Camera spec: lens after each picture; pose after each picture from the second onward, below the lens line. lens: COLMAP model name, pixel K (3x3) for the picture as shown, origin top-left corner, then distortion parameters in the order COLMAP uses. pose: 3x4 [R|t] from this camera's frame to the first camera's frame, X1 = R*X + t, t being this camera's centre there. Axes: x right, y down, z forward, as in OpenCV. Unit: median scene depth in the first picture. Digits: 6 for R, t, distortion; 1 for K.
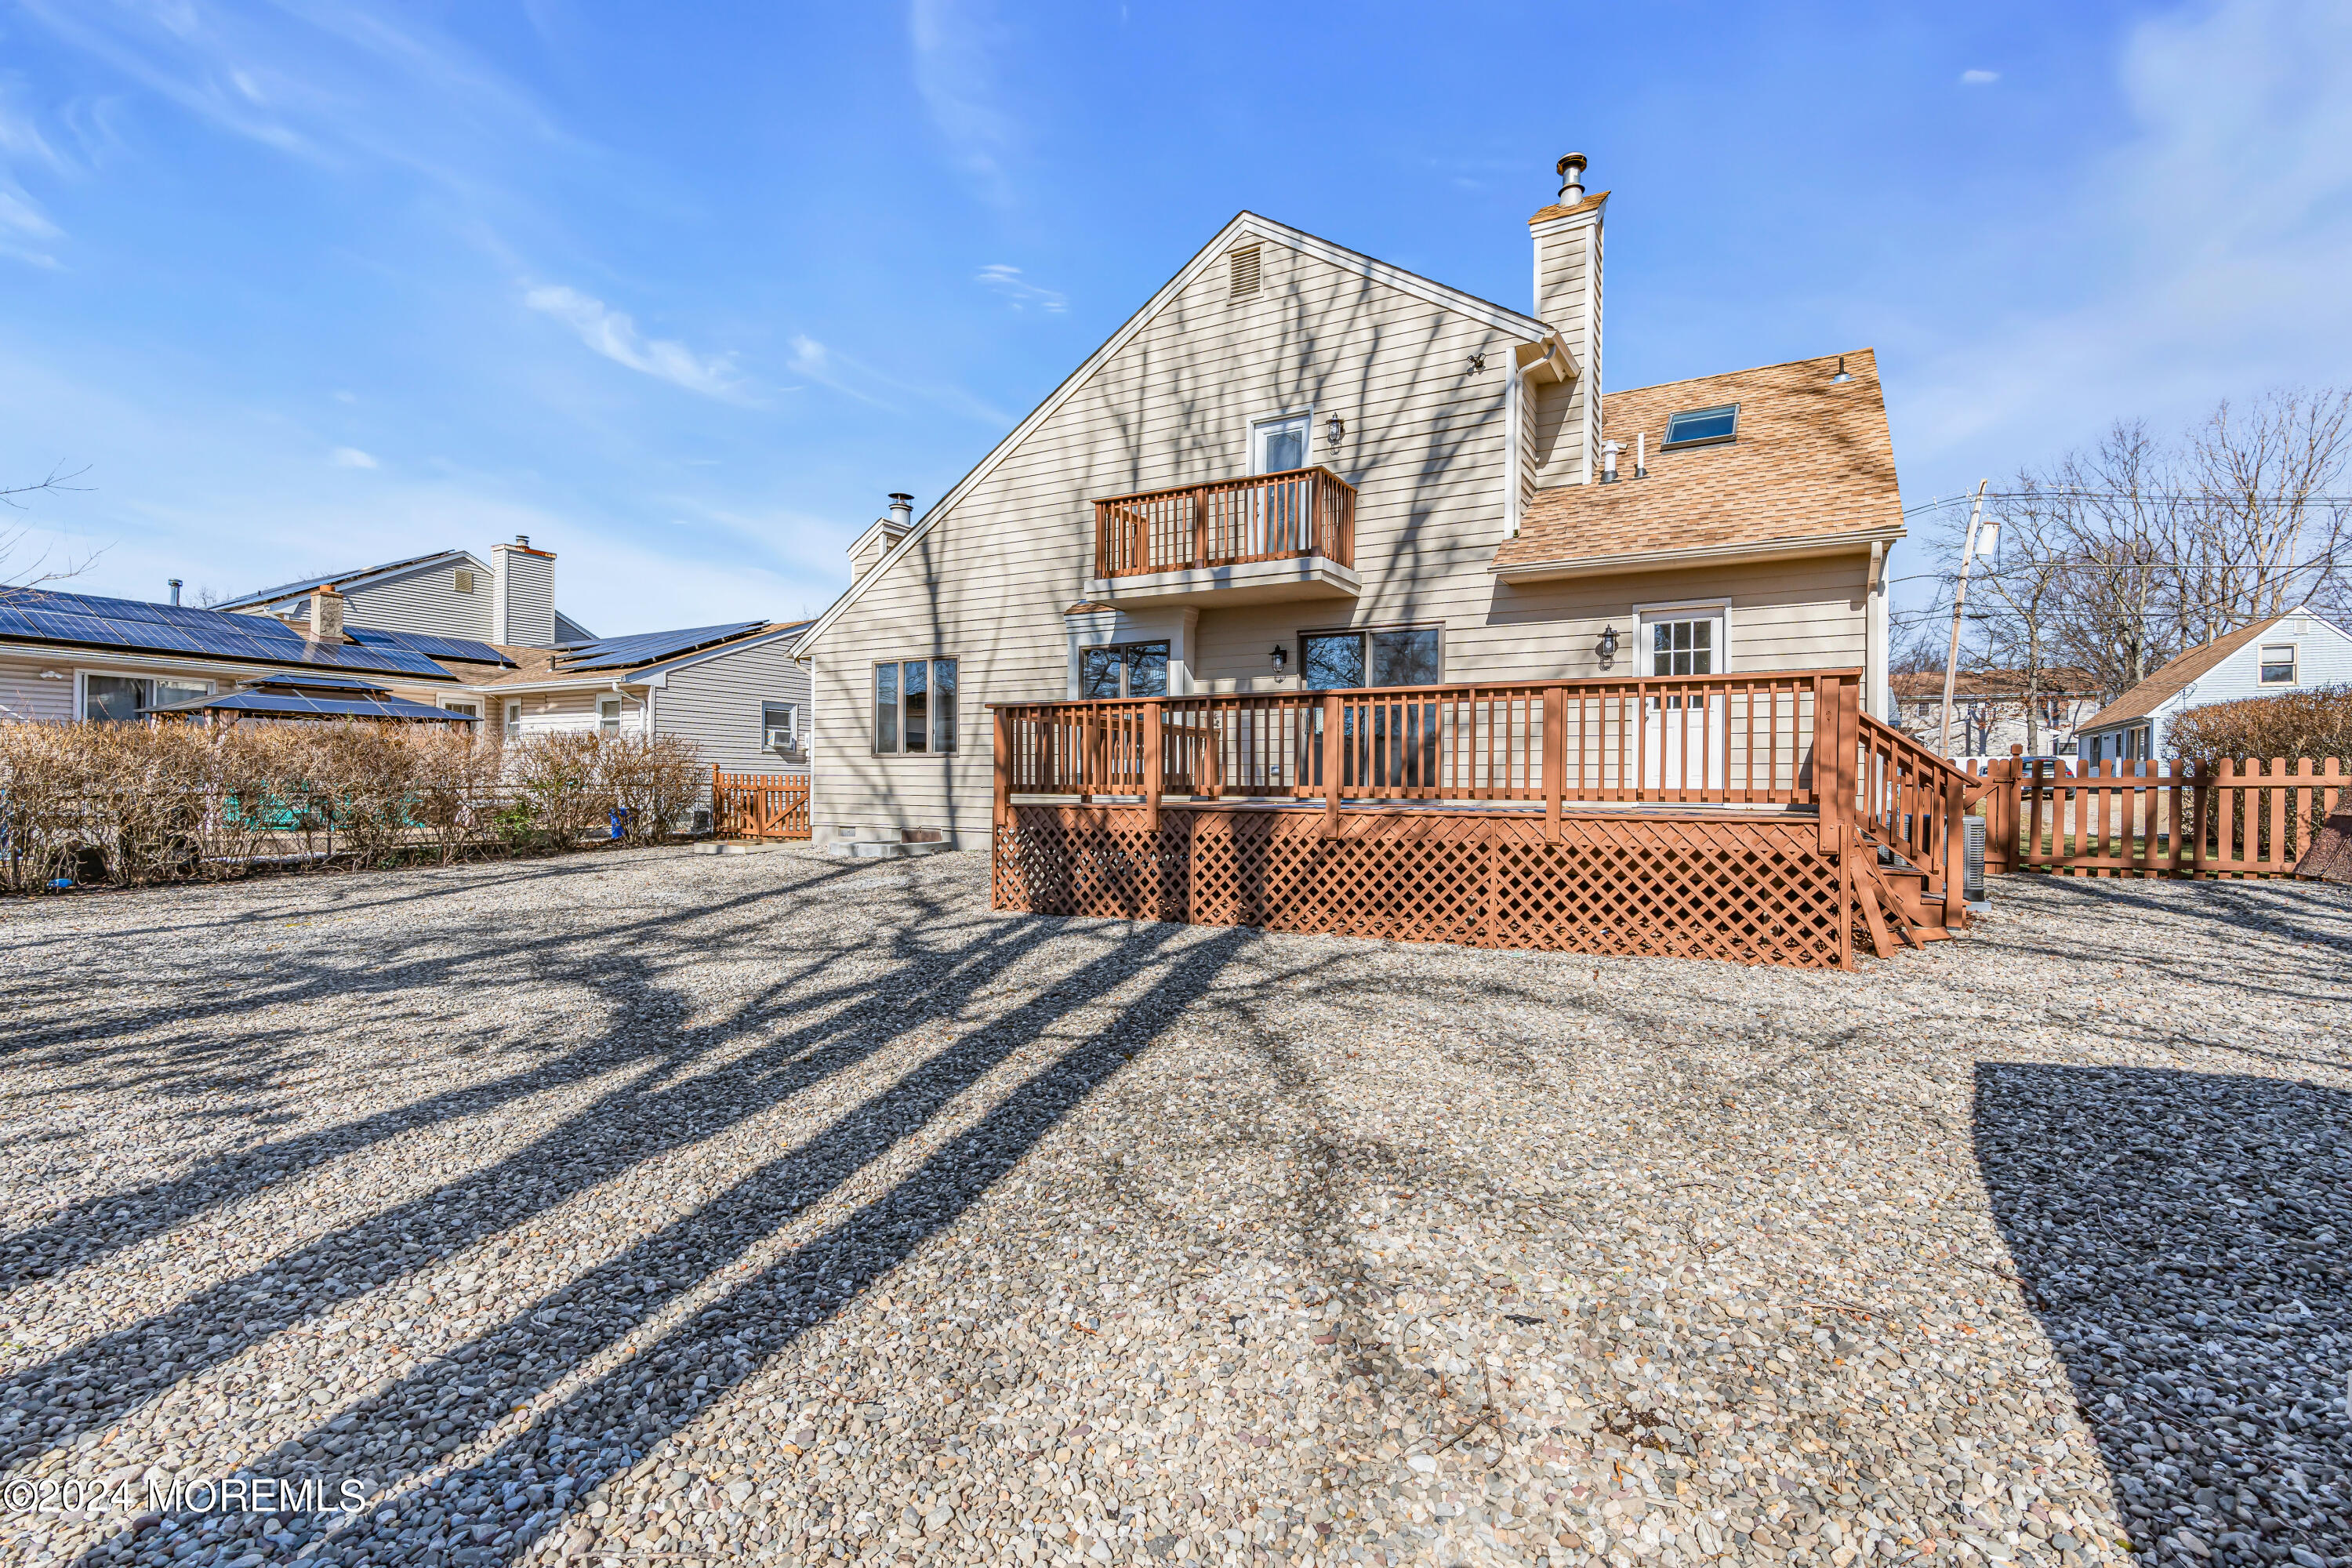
lens RADIAL K [[1038.6, 0, 1176.0], [0, 1038.6, 784.0], [0, 0, 1]] dist [-0.006705, -0.000178]
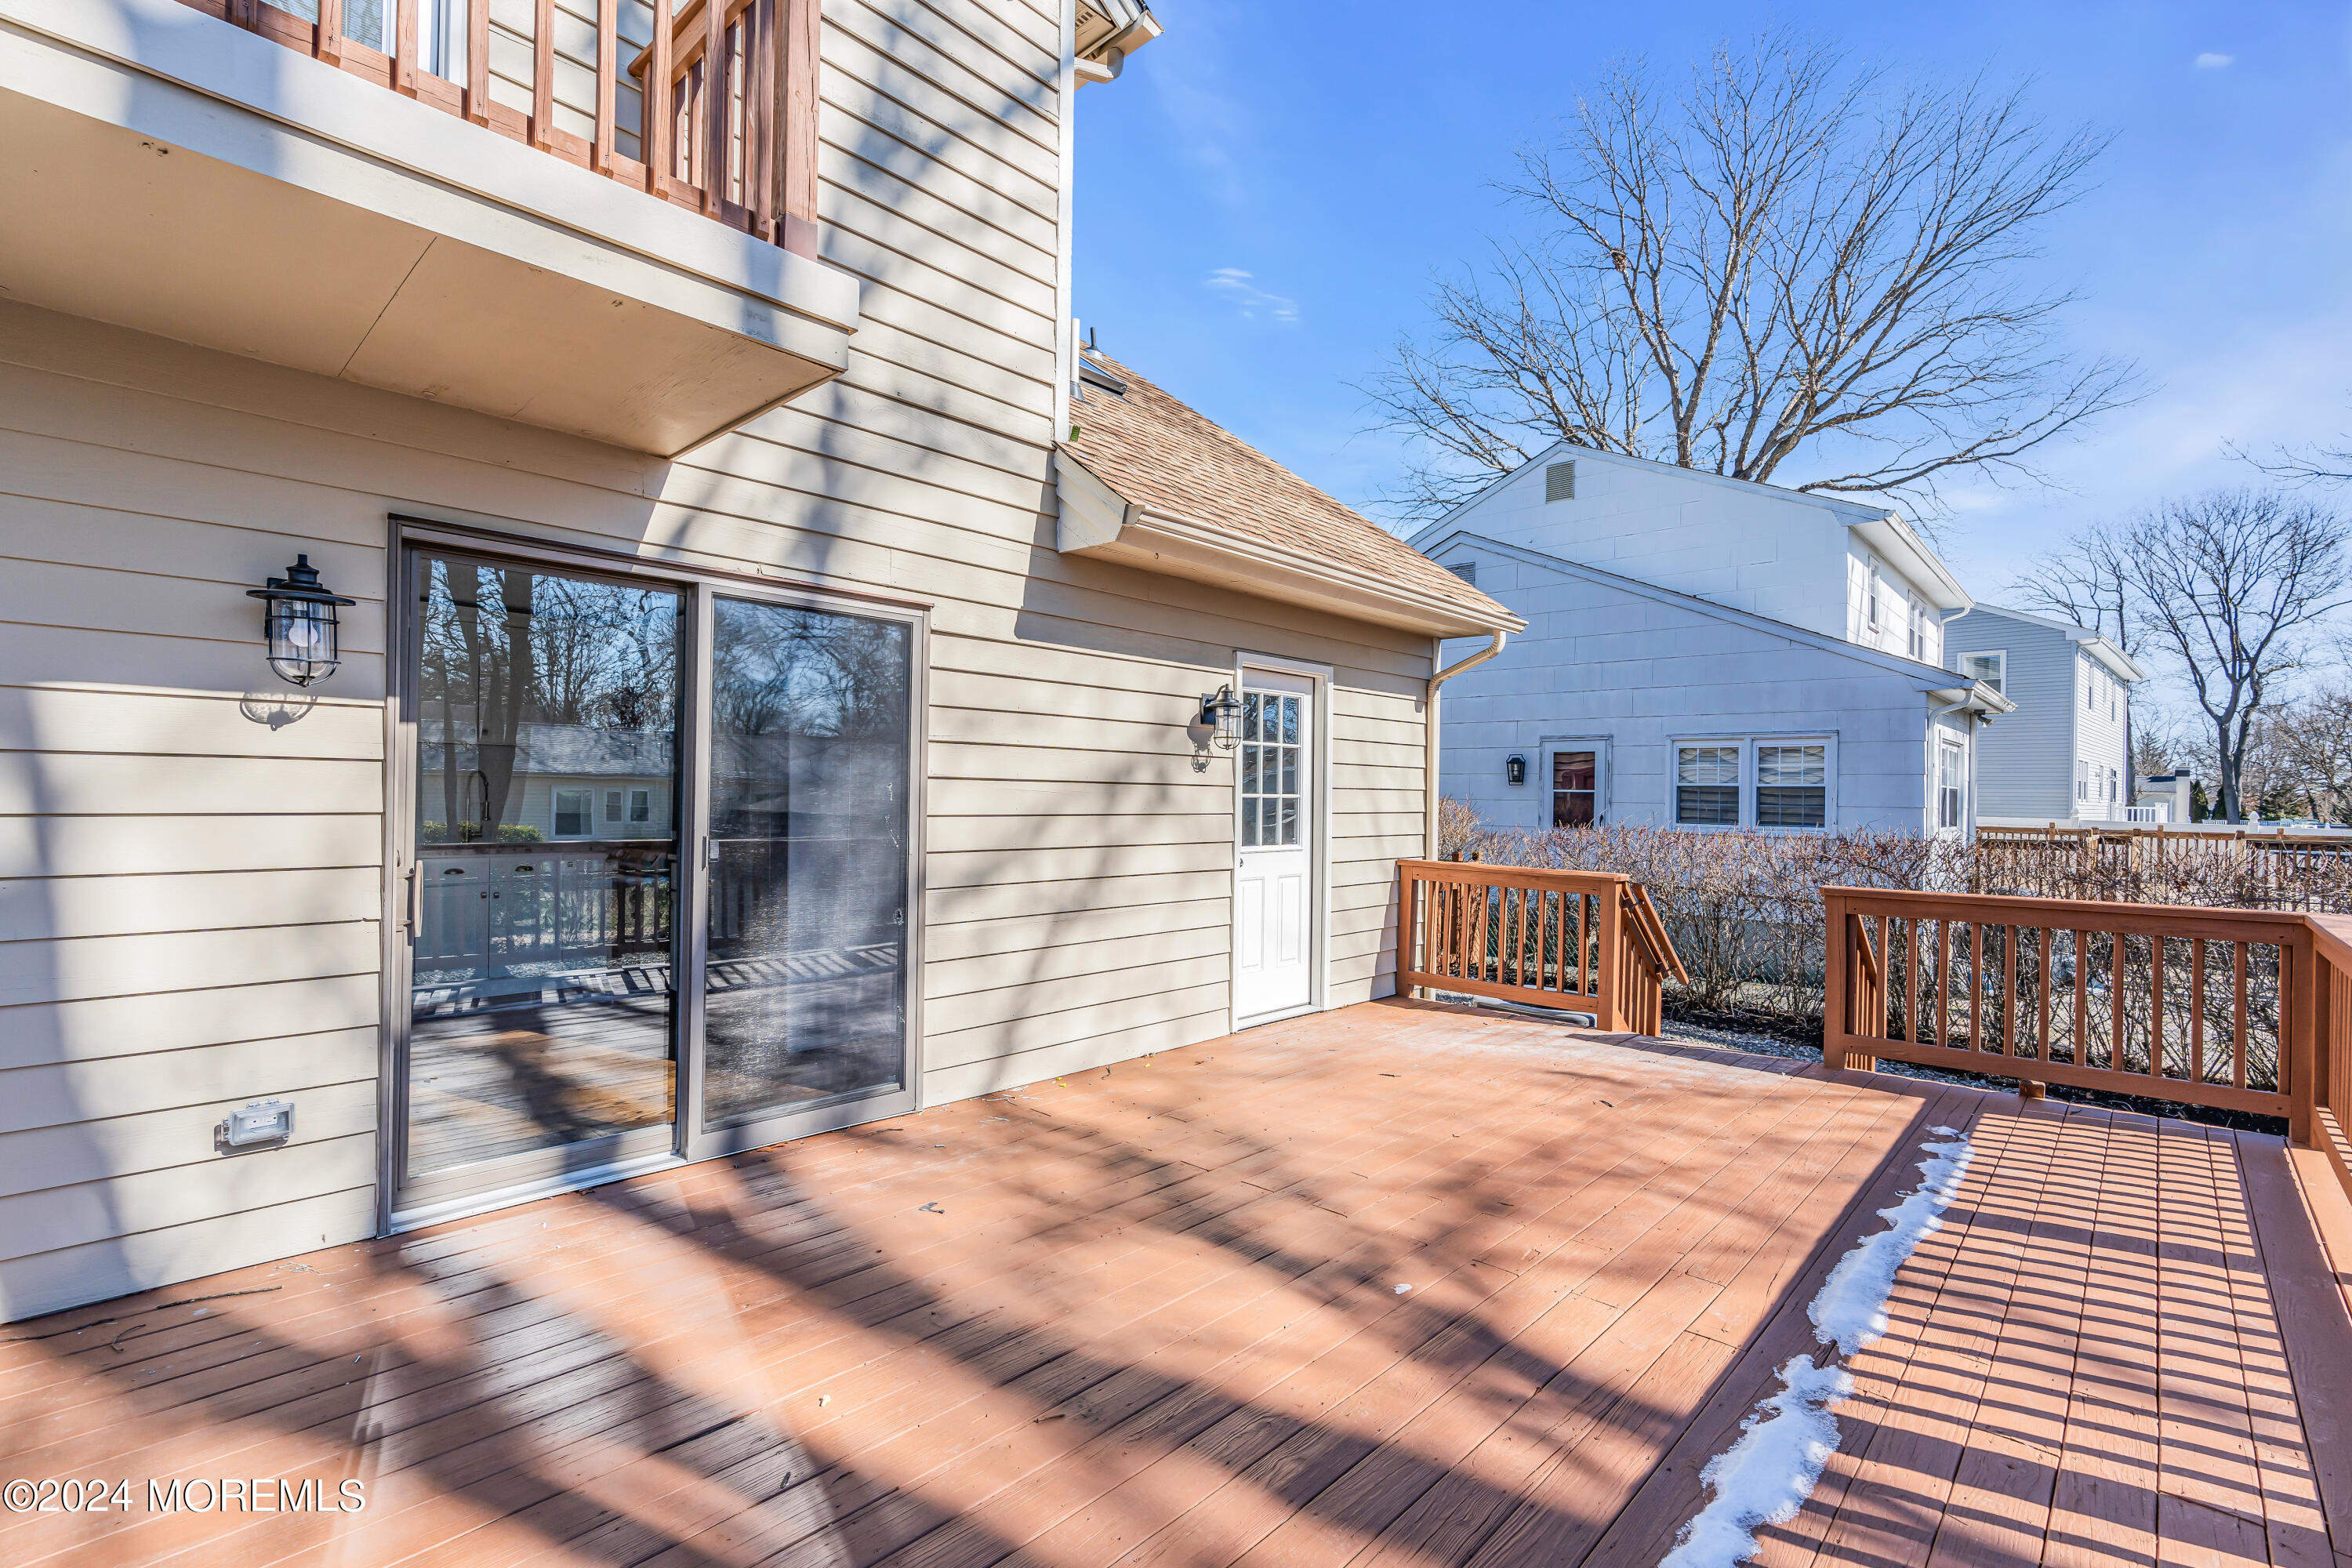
lens RADIAL K [[1050.2, 0, 1181.8], [0, 1050.2, 792.8], [0, 0, 1]] dist [-0.000944, -0.000114]
pose [[0.230115, -0.005726, 0.973147, -0.069634], [-0.021328, 0.999713, 0.010926, -0.089163], [-0.972930, -0.023269, 0.229926, 0.754642]]
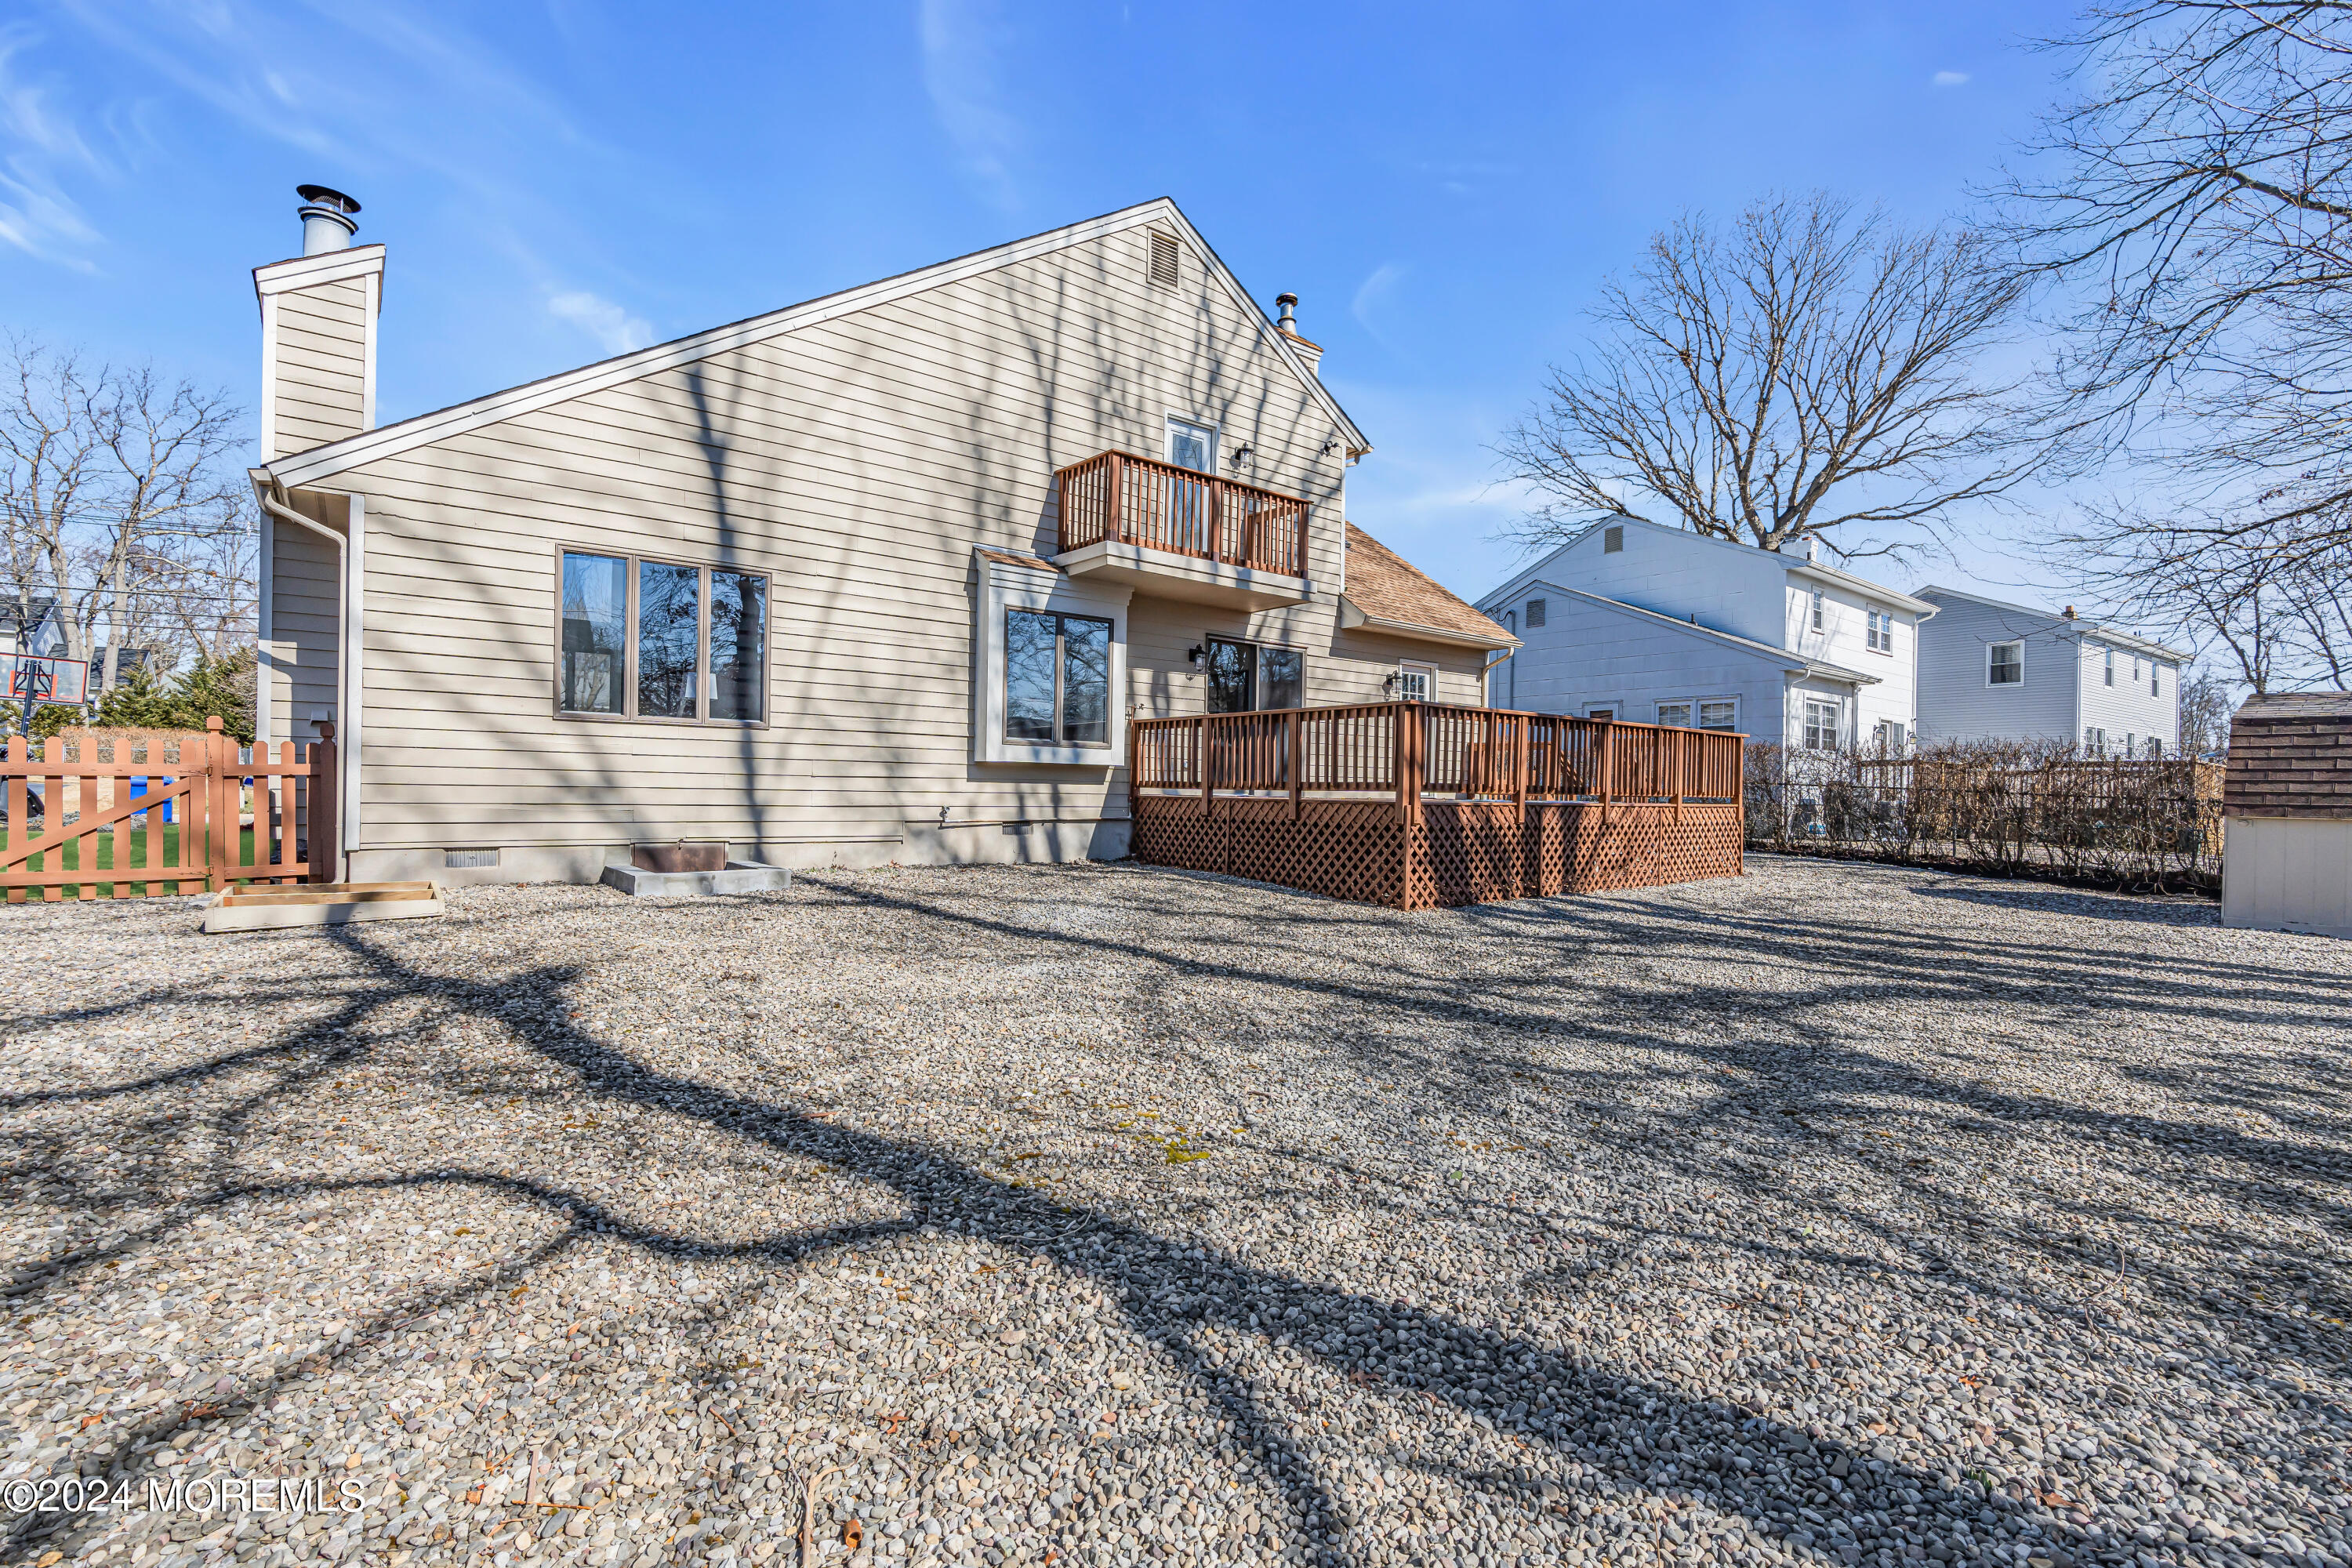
lens RADIAL K [[1038.6, 0, 1176.0], [0, 1038.6, 784.0], [0, 0, 1]] dist [-0.006705, -0.000178]
pose [[0.379704, 0.002108, 0.925105, -0.852831], [-0.018286, 0.999819, 0.005226, 0.000318], [-0.924927, -0.018901, 0.379674, 0.614300]]
